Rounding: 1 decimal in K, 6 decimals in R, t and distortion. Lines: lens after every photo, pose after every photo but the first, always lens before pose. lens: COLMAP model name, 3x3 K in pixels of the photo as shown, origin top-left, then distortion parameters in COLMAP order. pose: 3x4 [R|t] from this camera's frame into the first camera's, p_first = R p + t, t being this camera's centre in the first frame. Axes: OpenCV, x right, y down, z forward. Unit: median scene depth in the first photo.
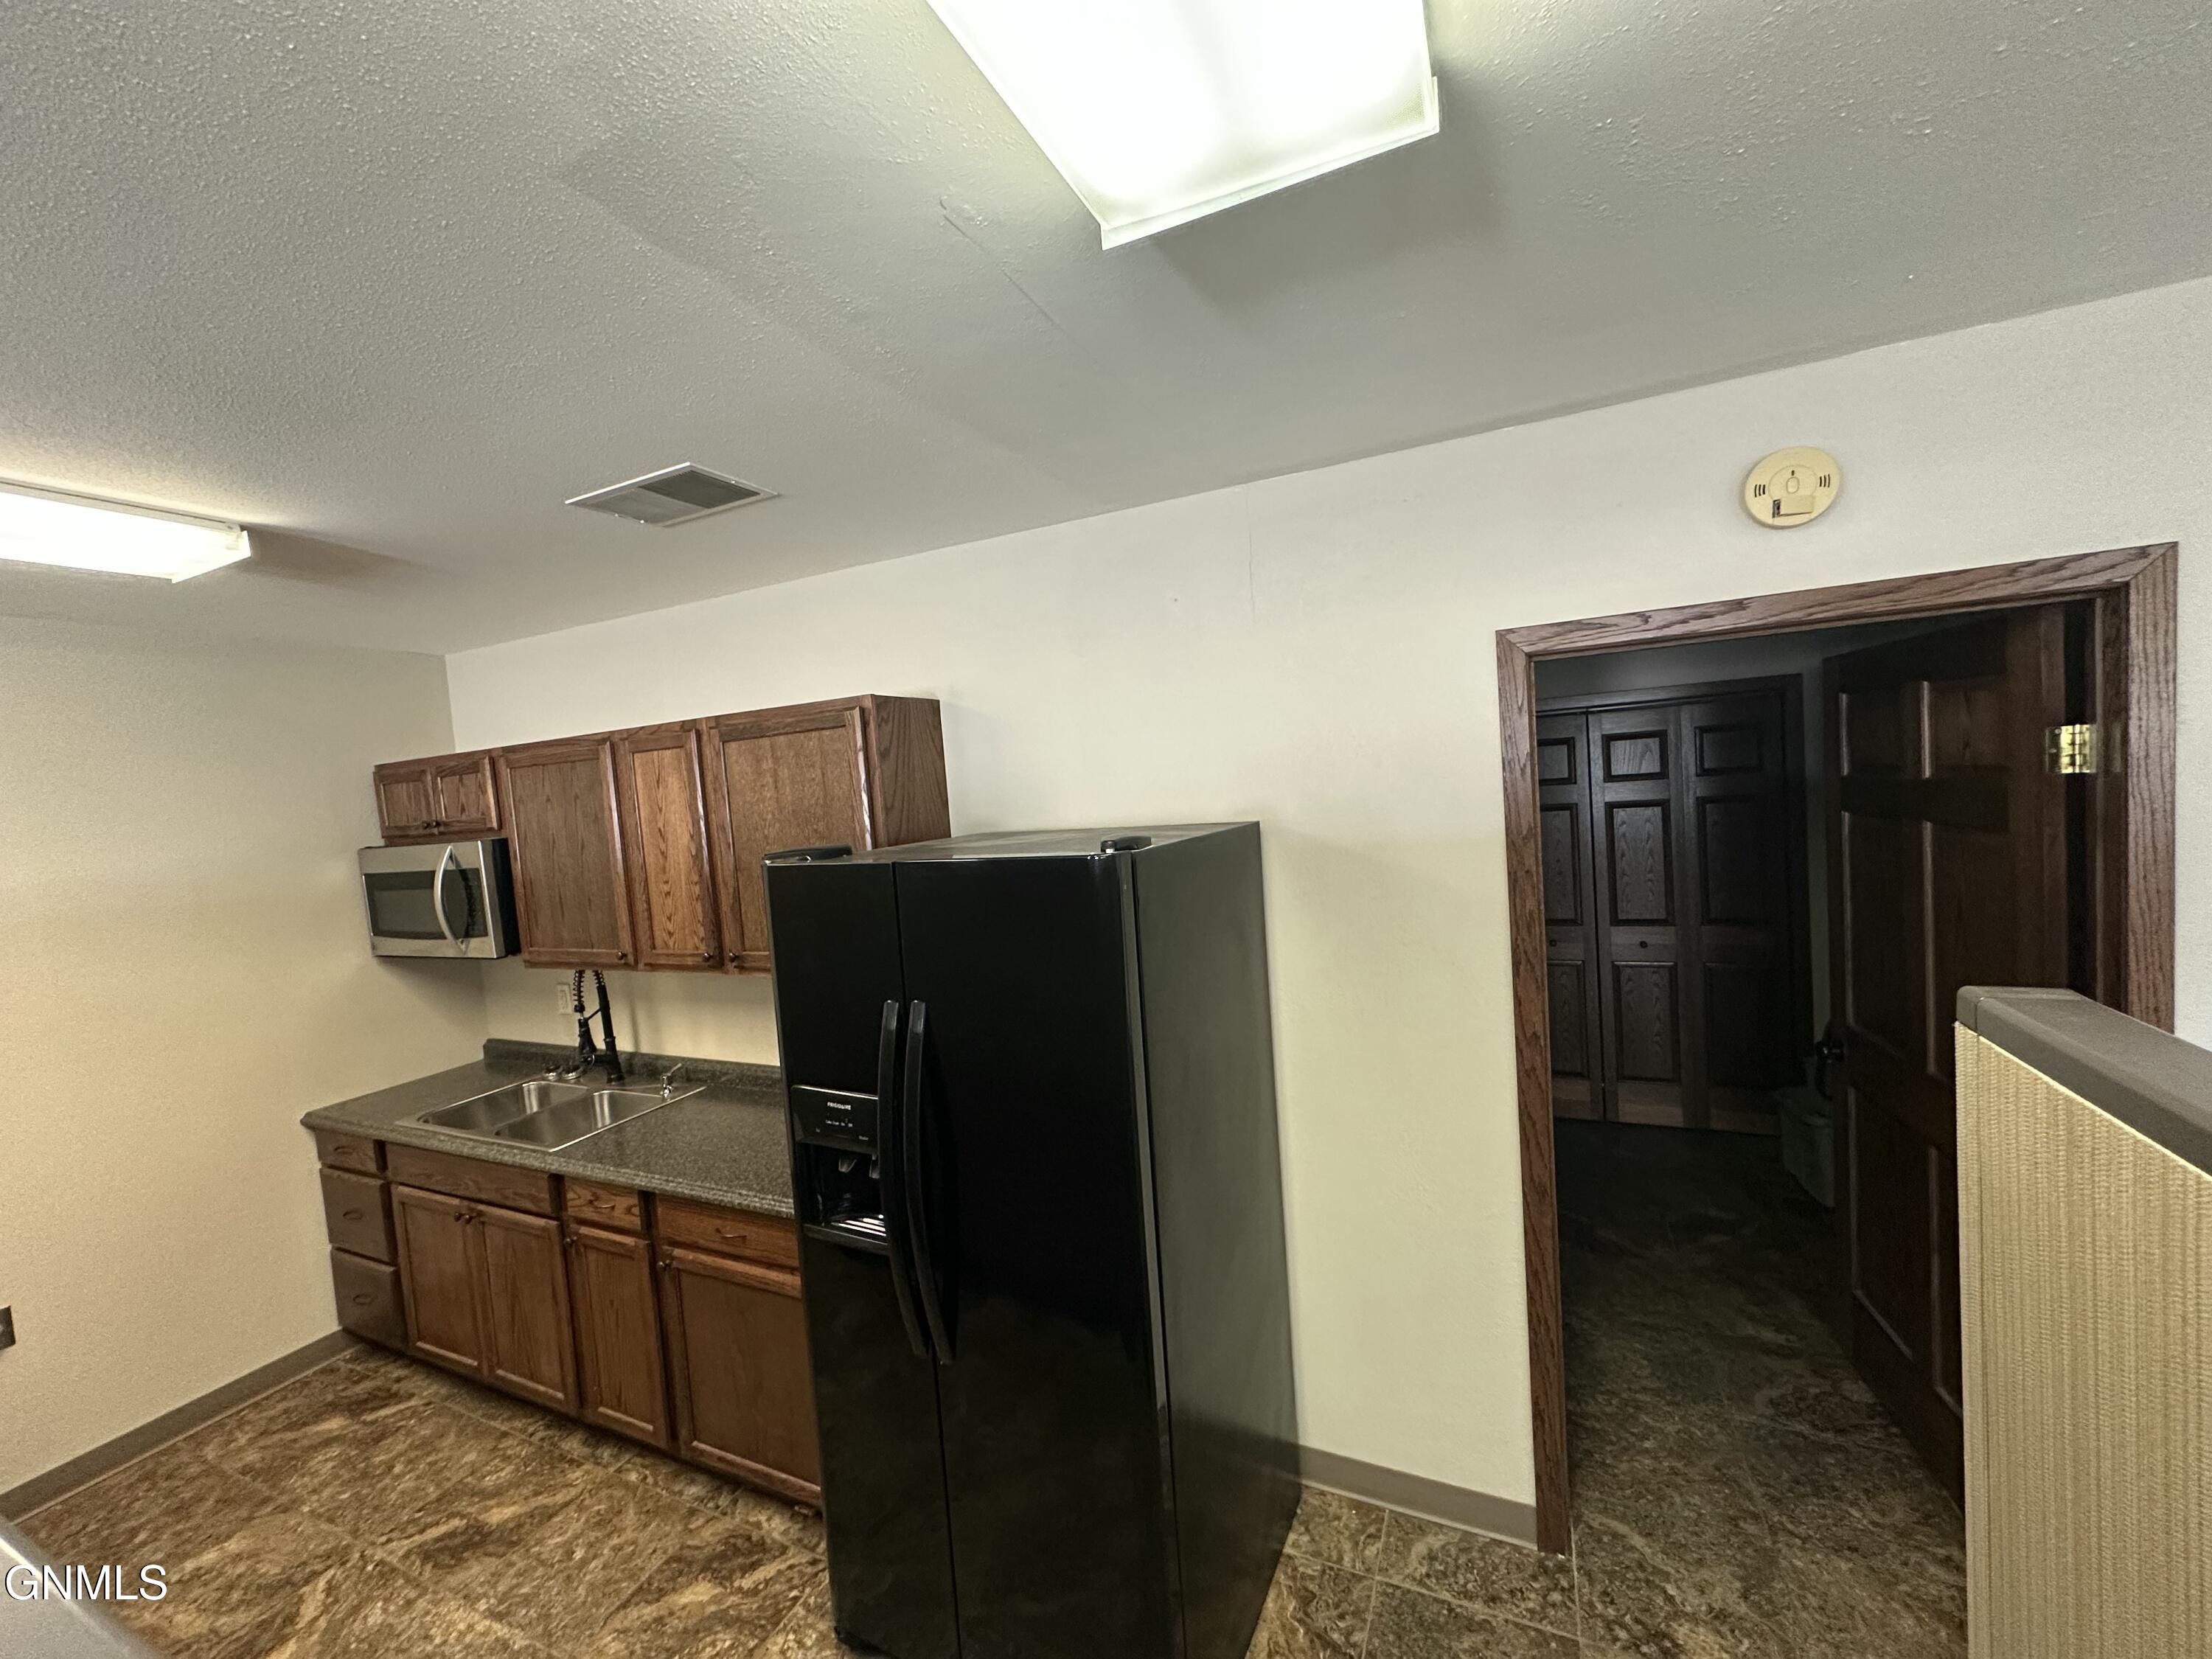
lens RADIAL K [[882.2, 0, 1106.0], [0, 882.2, 829.5], [0, 0, 1]] dist [-0.000214, 0.000644]
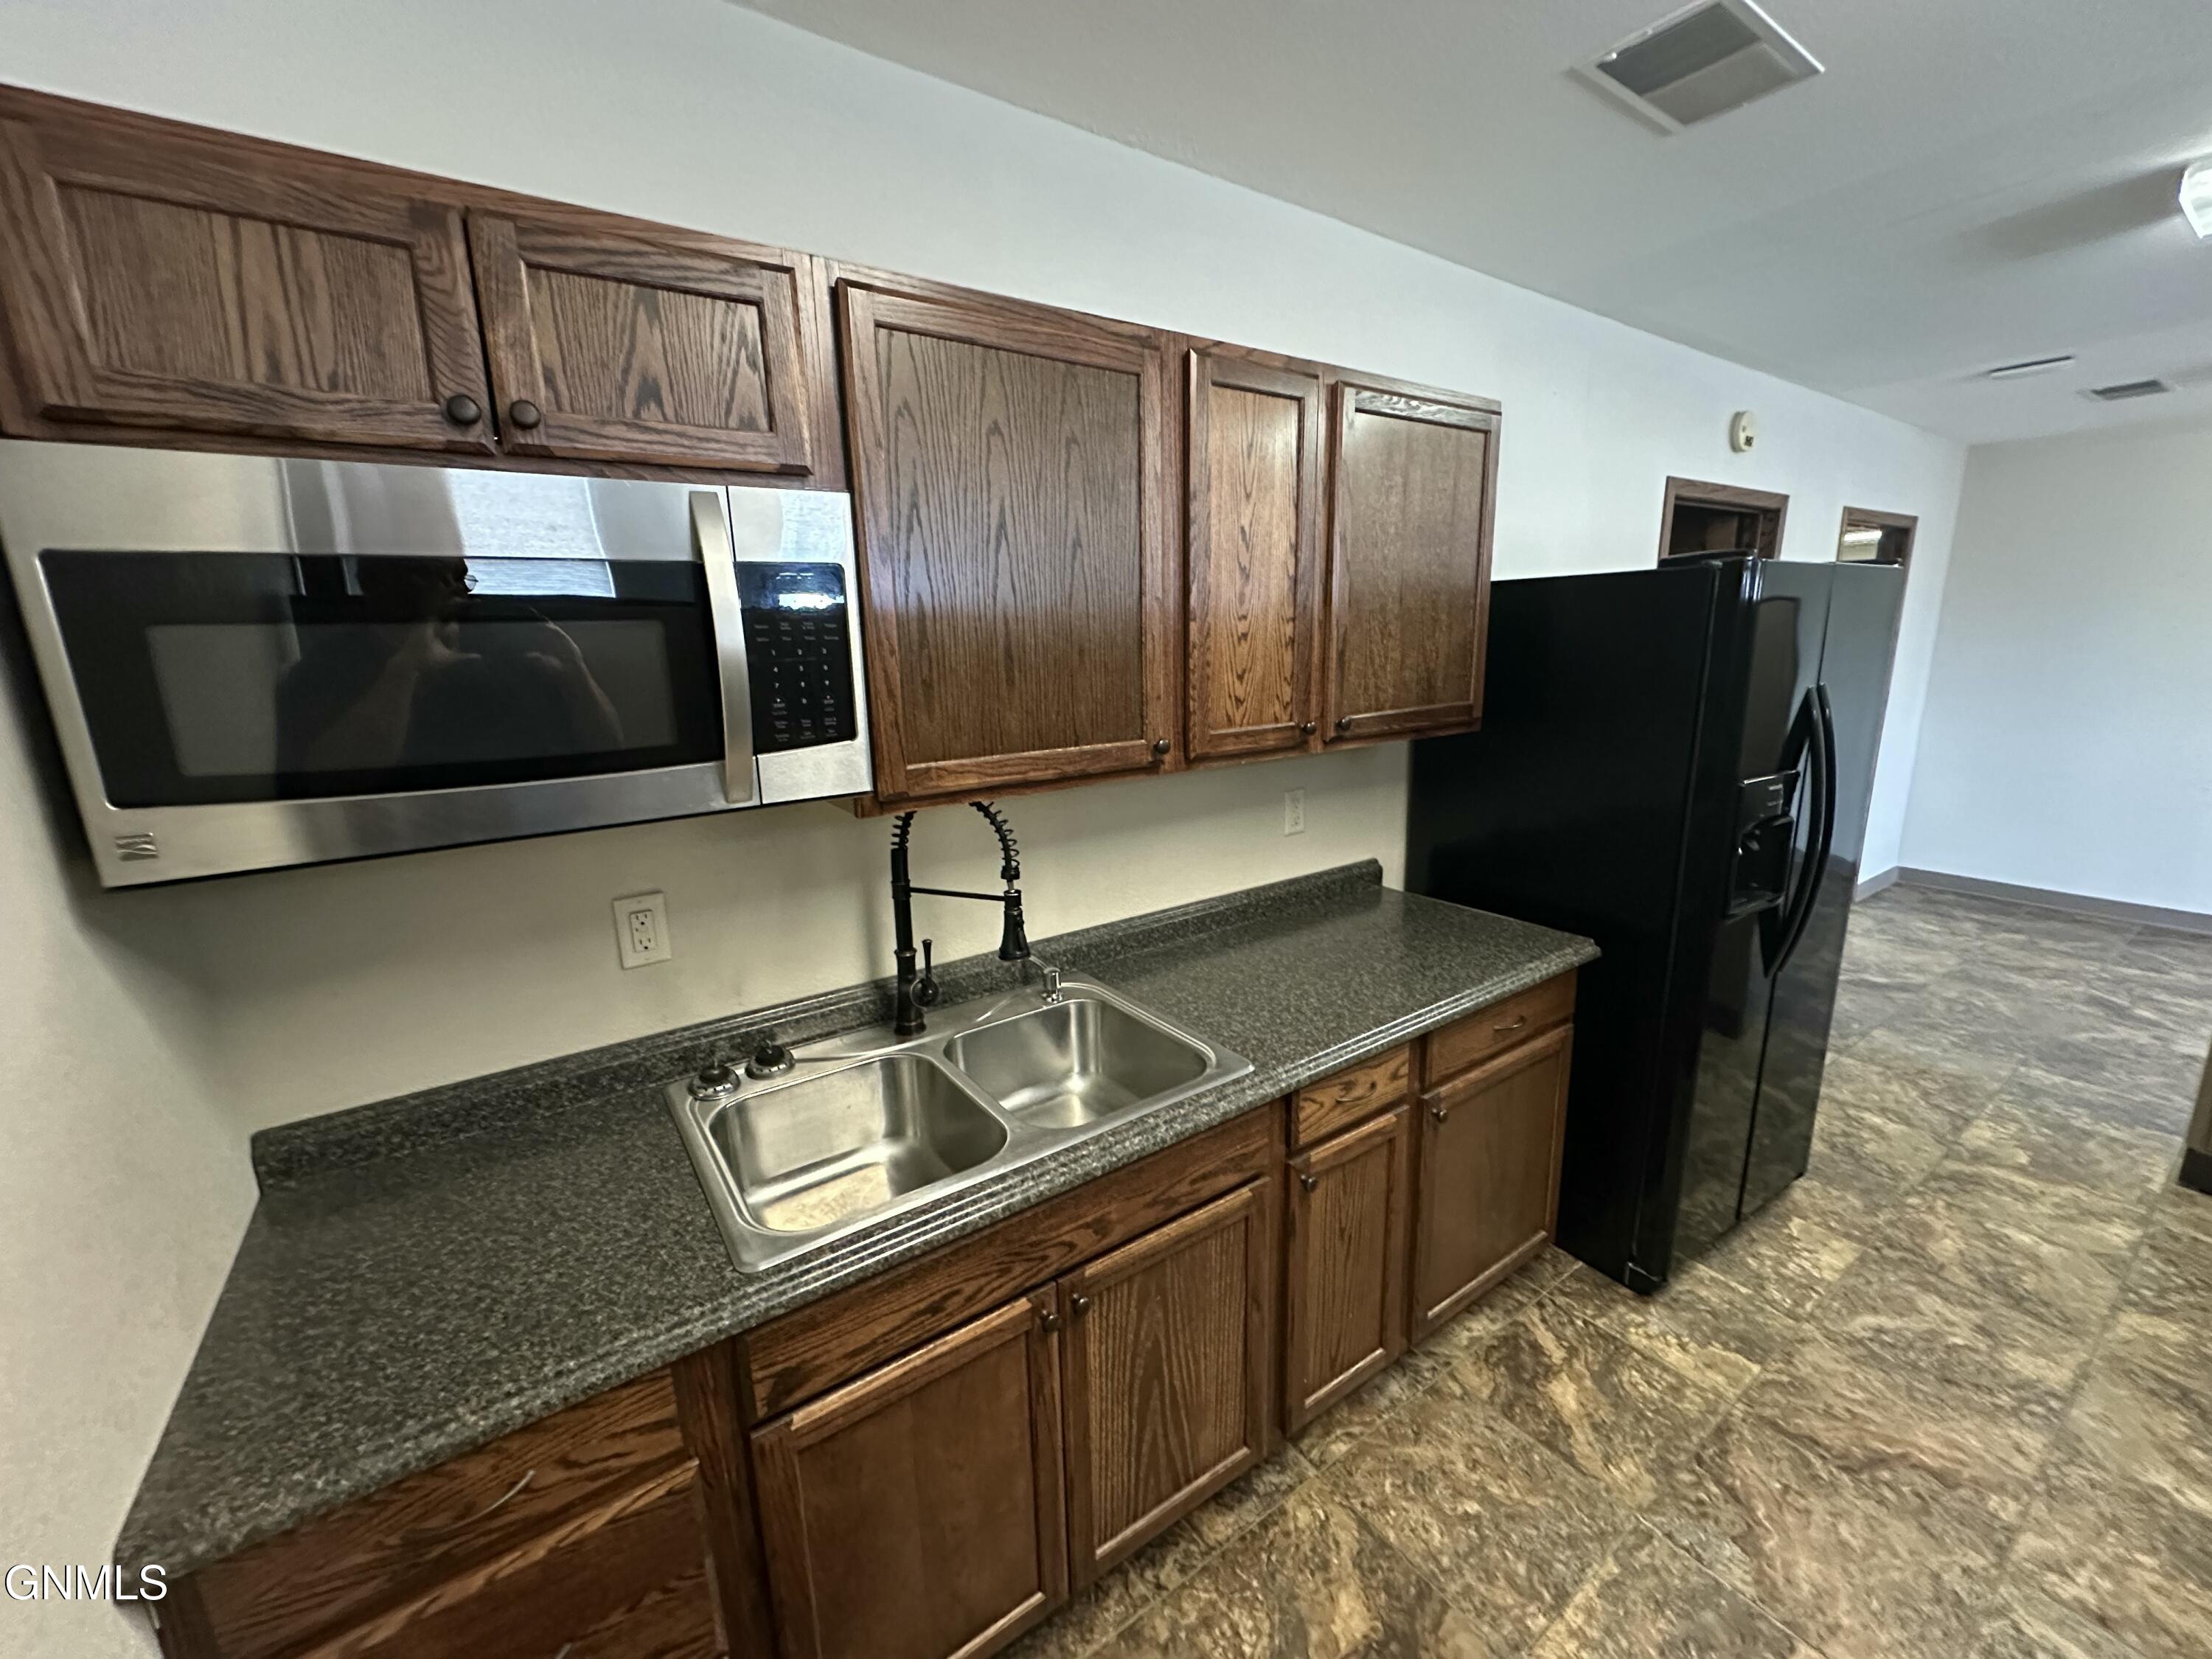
lens RADIAL K [[882.2, 0, 1106.0], [0, 882.2, 829.5], [0, 0, 1]] dist [-0.000214, 0.000644]
pose [[0.500165, -0.124395, 0.856949, -1.234914], [0.034950, 0.991721, 0.123560, 0.143363], [-0.865225, -0.031850, 0.500372, 0.855717]]
